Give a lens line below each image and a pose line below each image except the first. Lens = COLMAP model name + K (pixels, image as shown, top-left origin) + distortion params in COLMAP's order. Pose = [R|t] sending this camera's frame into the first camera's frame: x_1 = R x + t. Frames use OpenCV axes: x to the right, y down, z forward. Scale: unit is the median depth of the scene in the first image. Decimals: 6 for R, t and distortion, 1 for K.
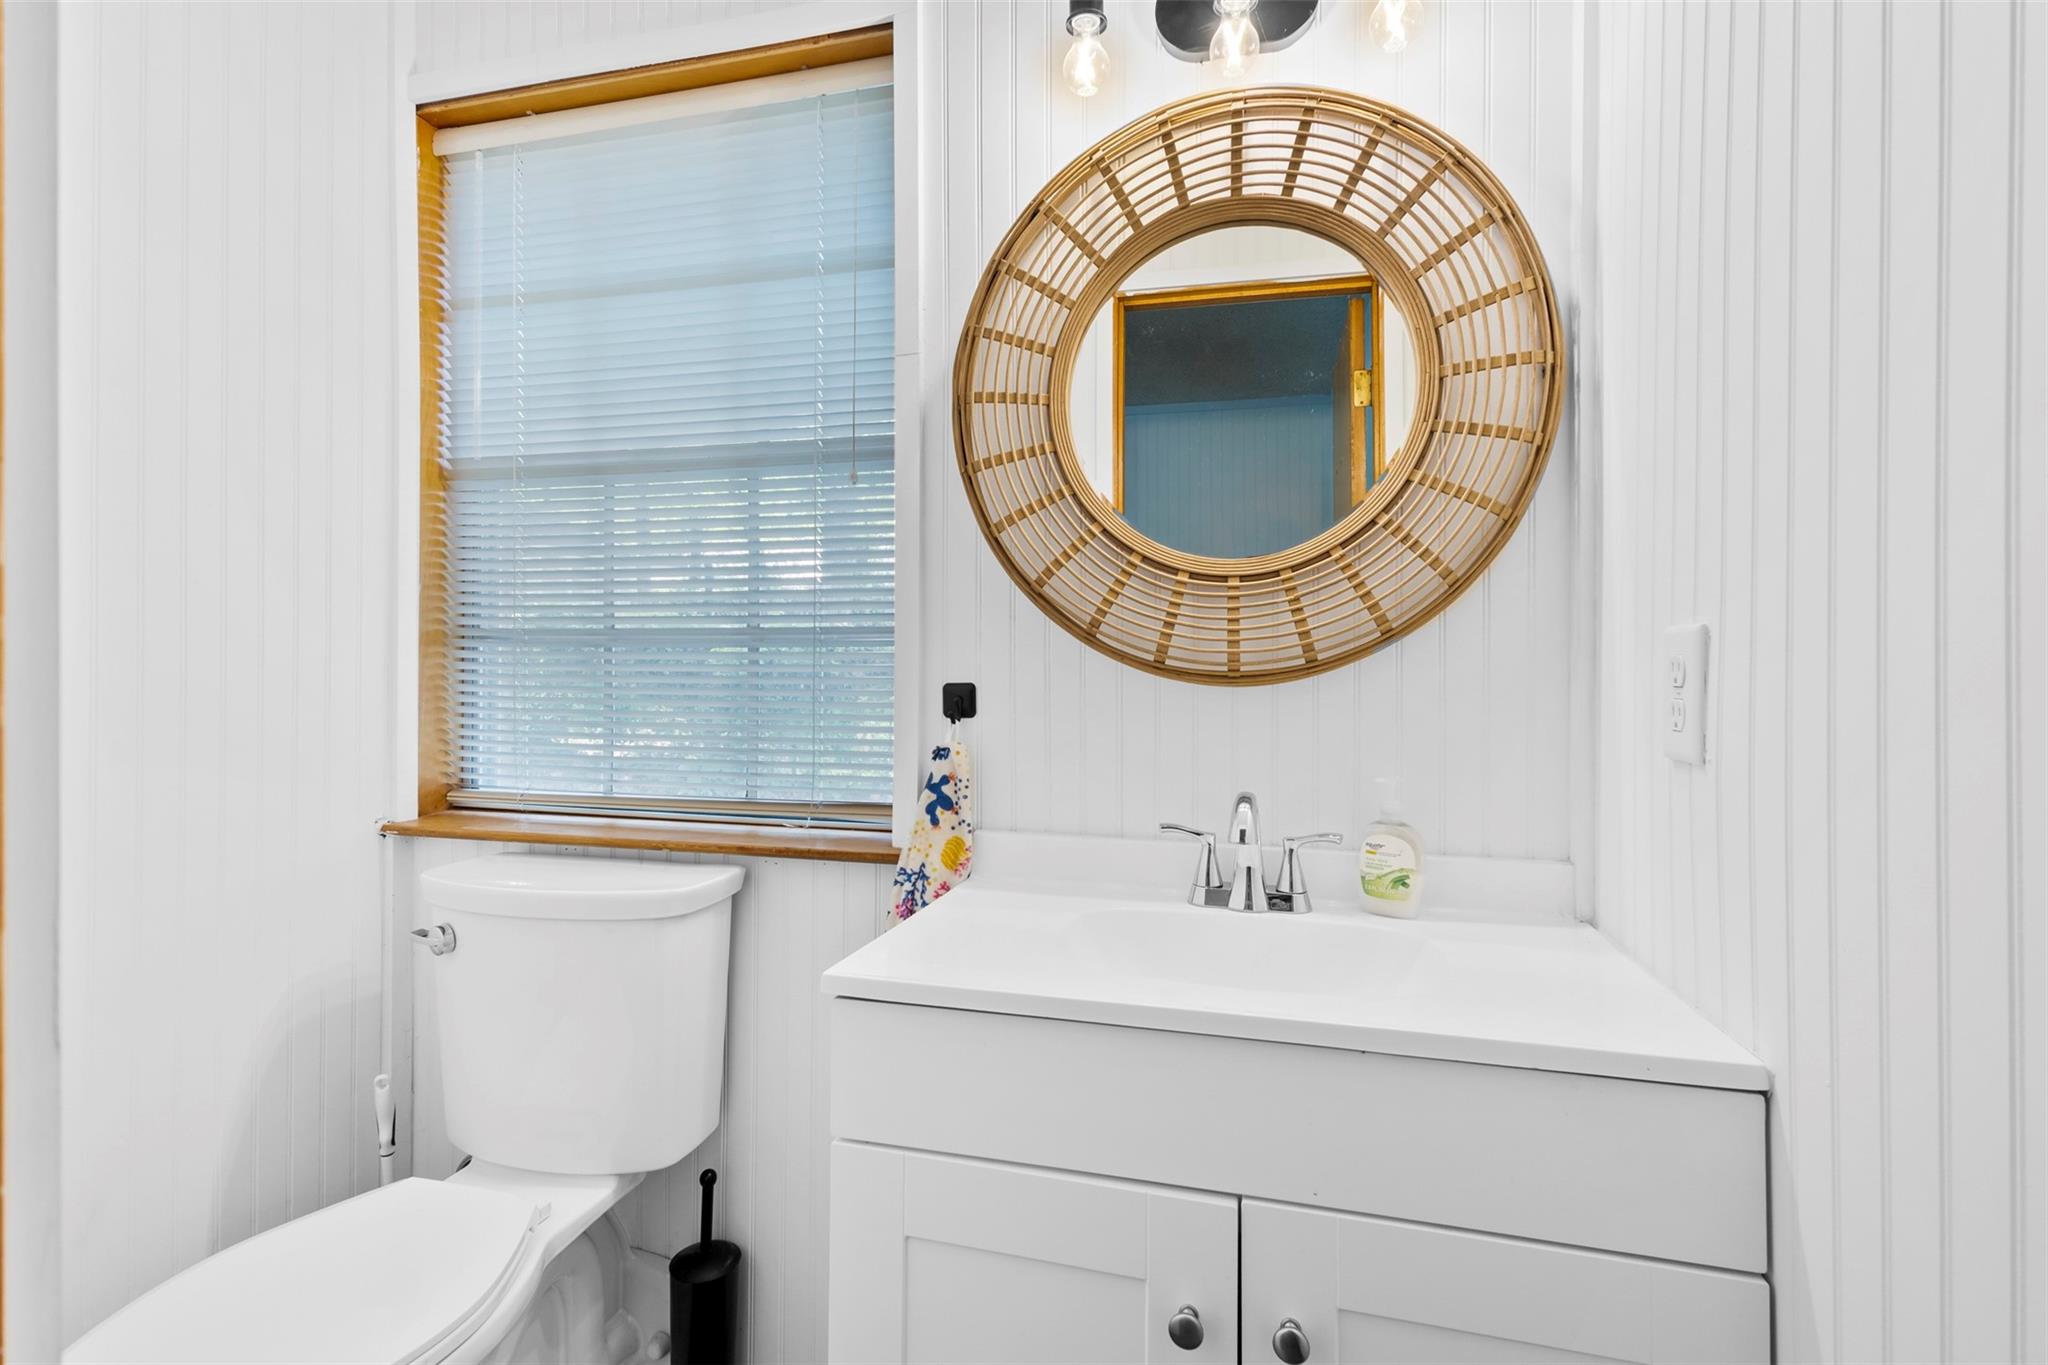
lens RADIAL K [[953.5, 0, 1024.3], [0, 953.5, 661.1], [0, 0, 1]] dist [0.007042, 0.000306]
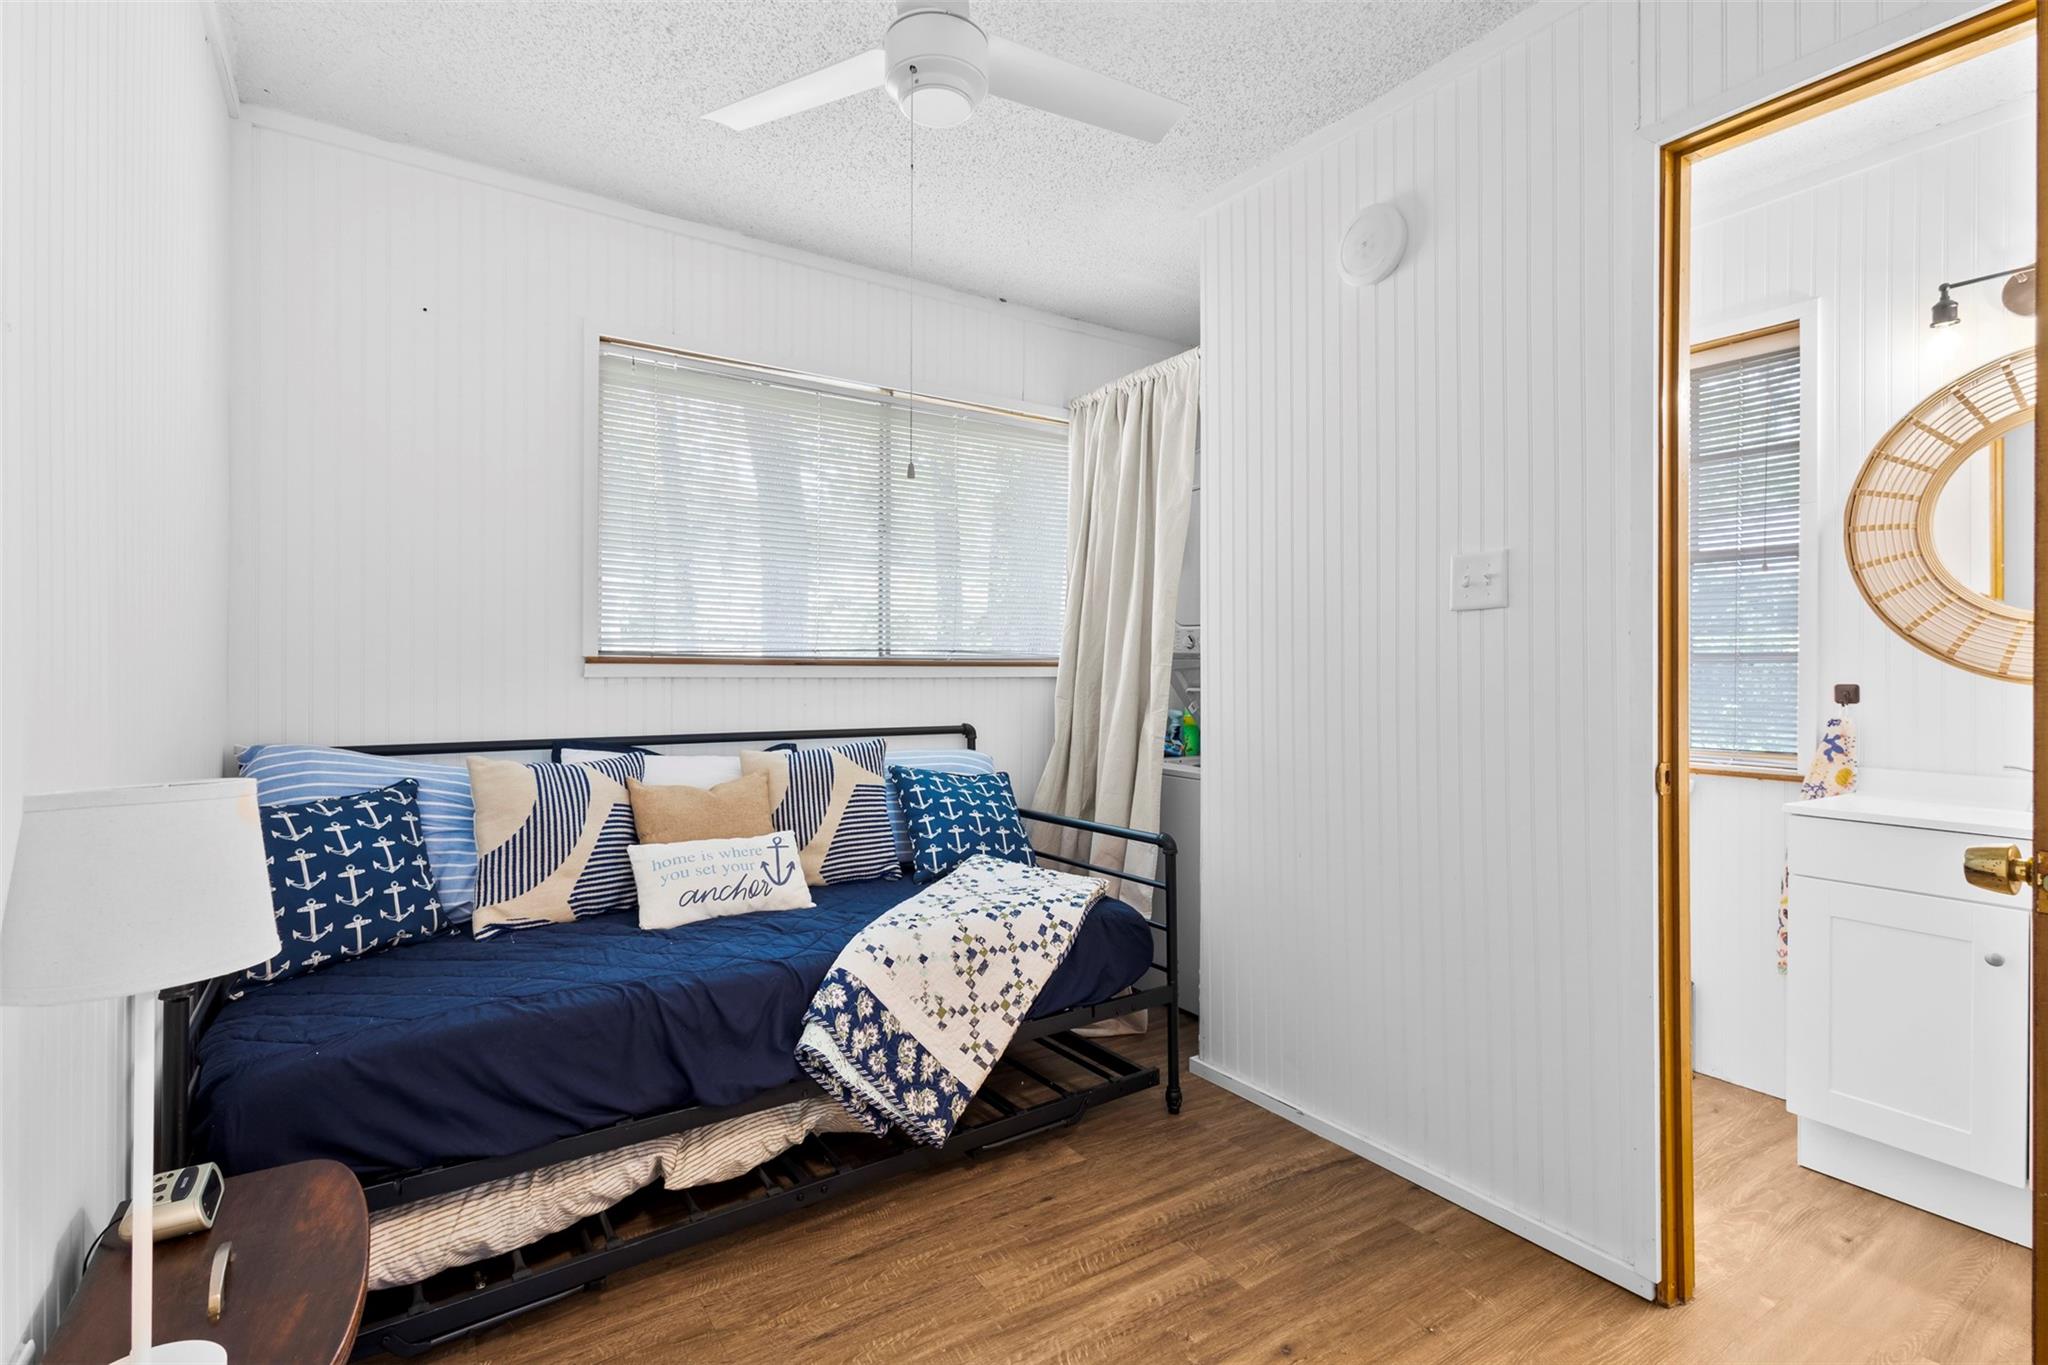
lens RADIAL K [[953.5, 0, 1024.3], [0, 953.5, 661.1], [0, 0, 1]] dist [0.007042, 0.000306]
pose [[0.744647, 0.001207, -0.667457, -0.018245], [-0.007997, 0.999943, -0.007114, 0.004723], [0.667411, 0.010635, 0.744614, -1.440323]]
